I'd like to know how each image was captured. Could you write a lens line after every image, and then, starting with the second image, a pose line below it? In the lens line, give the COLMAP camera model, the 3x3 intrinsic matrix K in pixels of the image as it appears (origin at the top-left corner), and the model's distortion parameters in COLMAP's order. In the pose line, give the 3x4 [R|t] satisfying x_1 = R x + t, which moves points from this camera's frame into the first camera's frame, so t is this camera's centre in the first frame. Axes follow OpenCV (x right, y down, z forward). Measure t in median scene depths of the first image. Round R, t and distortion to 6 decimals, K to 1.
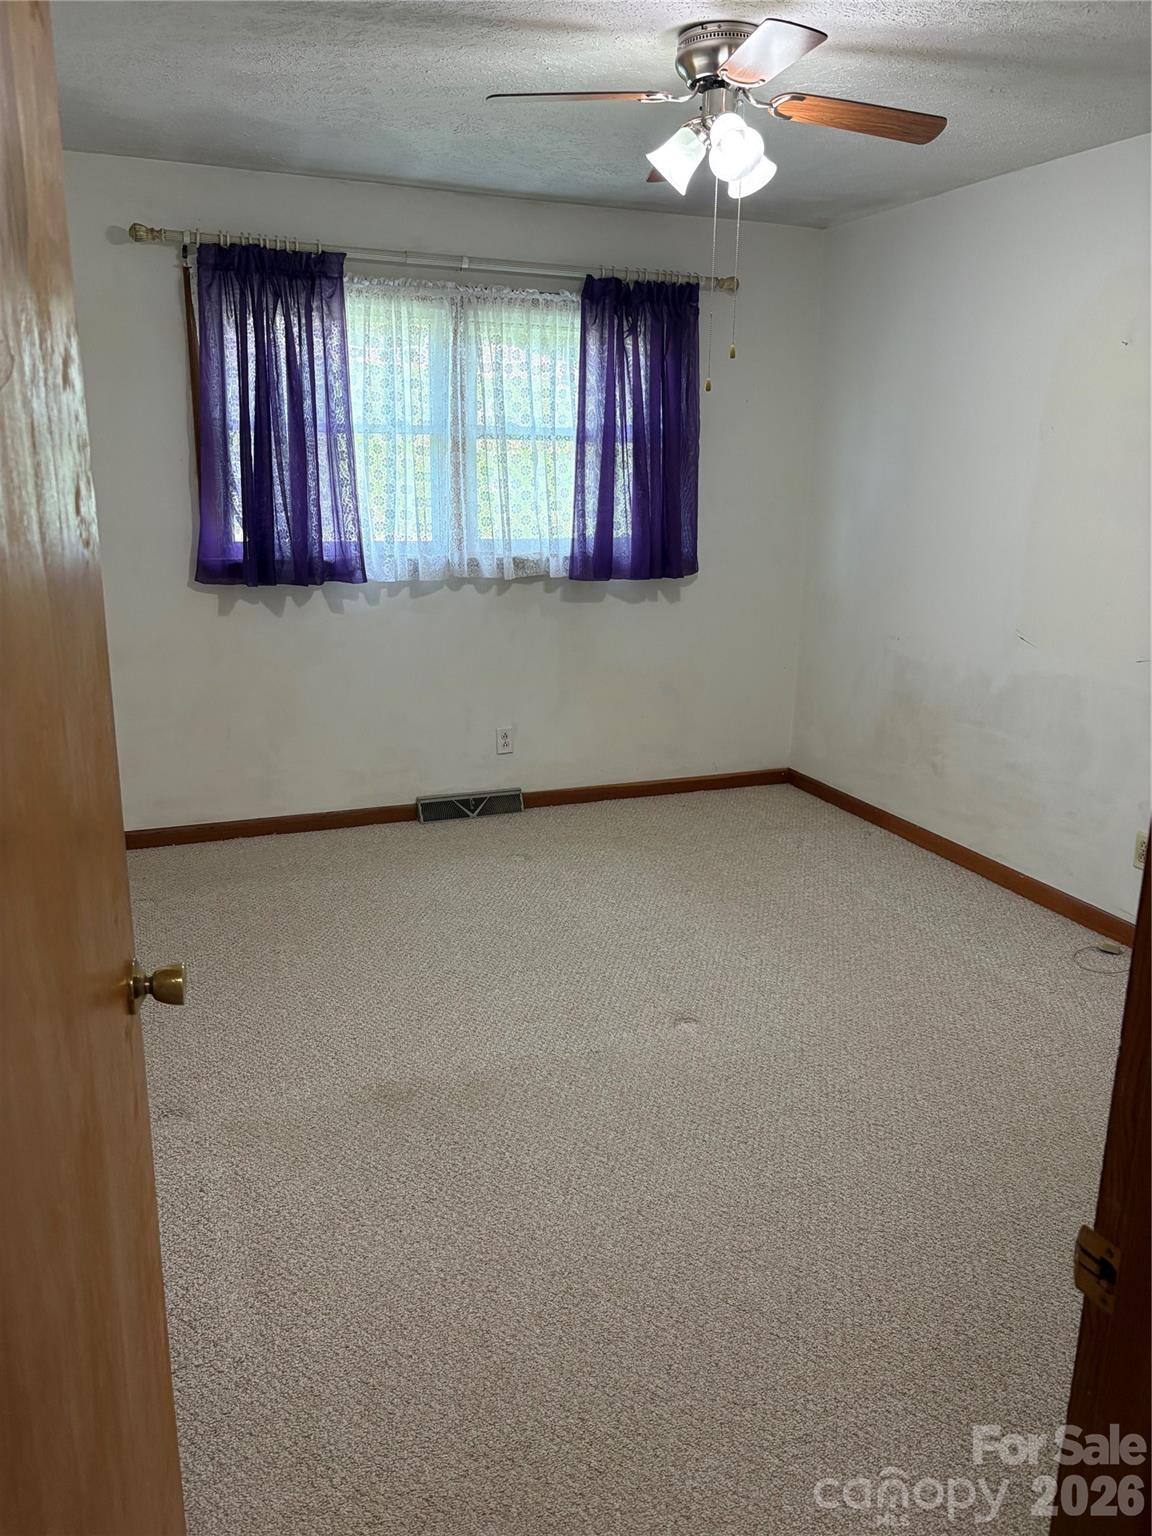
lens RADIAL K [[1159.5, 0, 573.0], [0, 1159.5, 772.8], [0, 0, 1]] dist [0.040317, -0.042817]
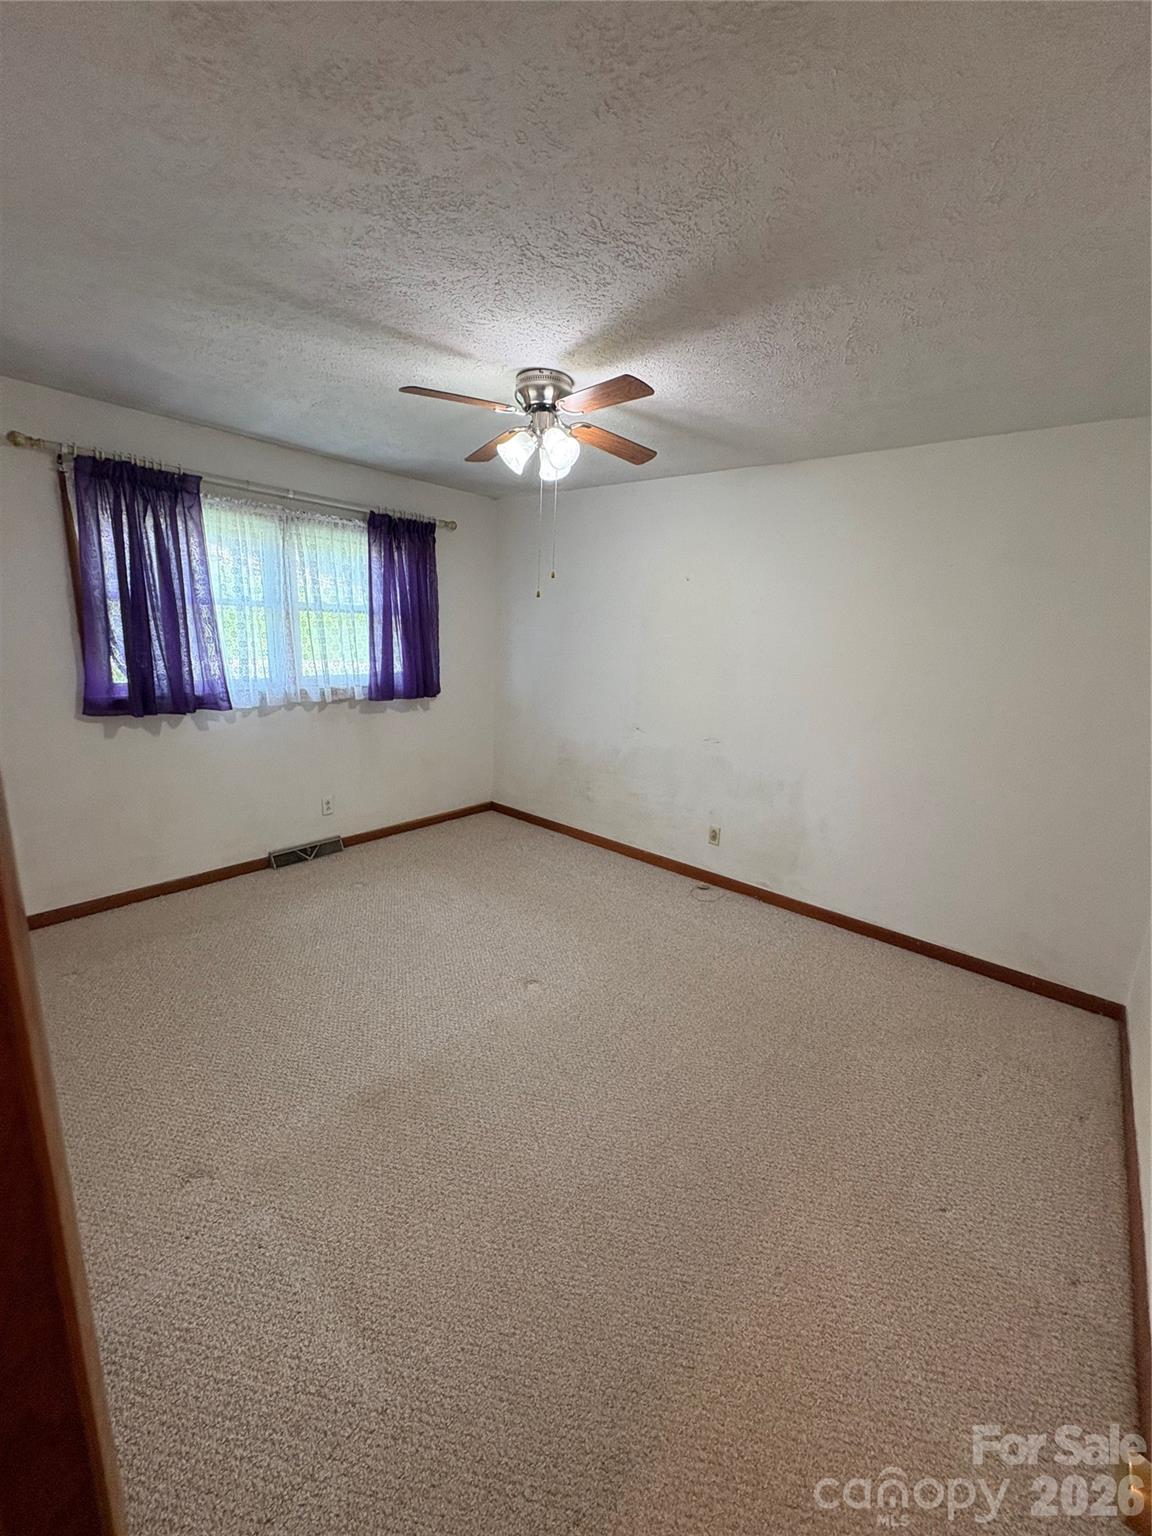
lens RADIAL K [[611.1, 0, 576.0], [0, 611.1, 768.0], [0, 0, 1]] dist [-0.002413, 0.000099]
pose [[0.883564, -0.080340, 0.461368, -0.156256], [0.088973, 0.996029, 0.003052, -0.058399], [-0.459782, 0.038353, 0.887203, 0.153606]]
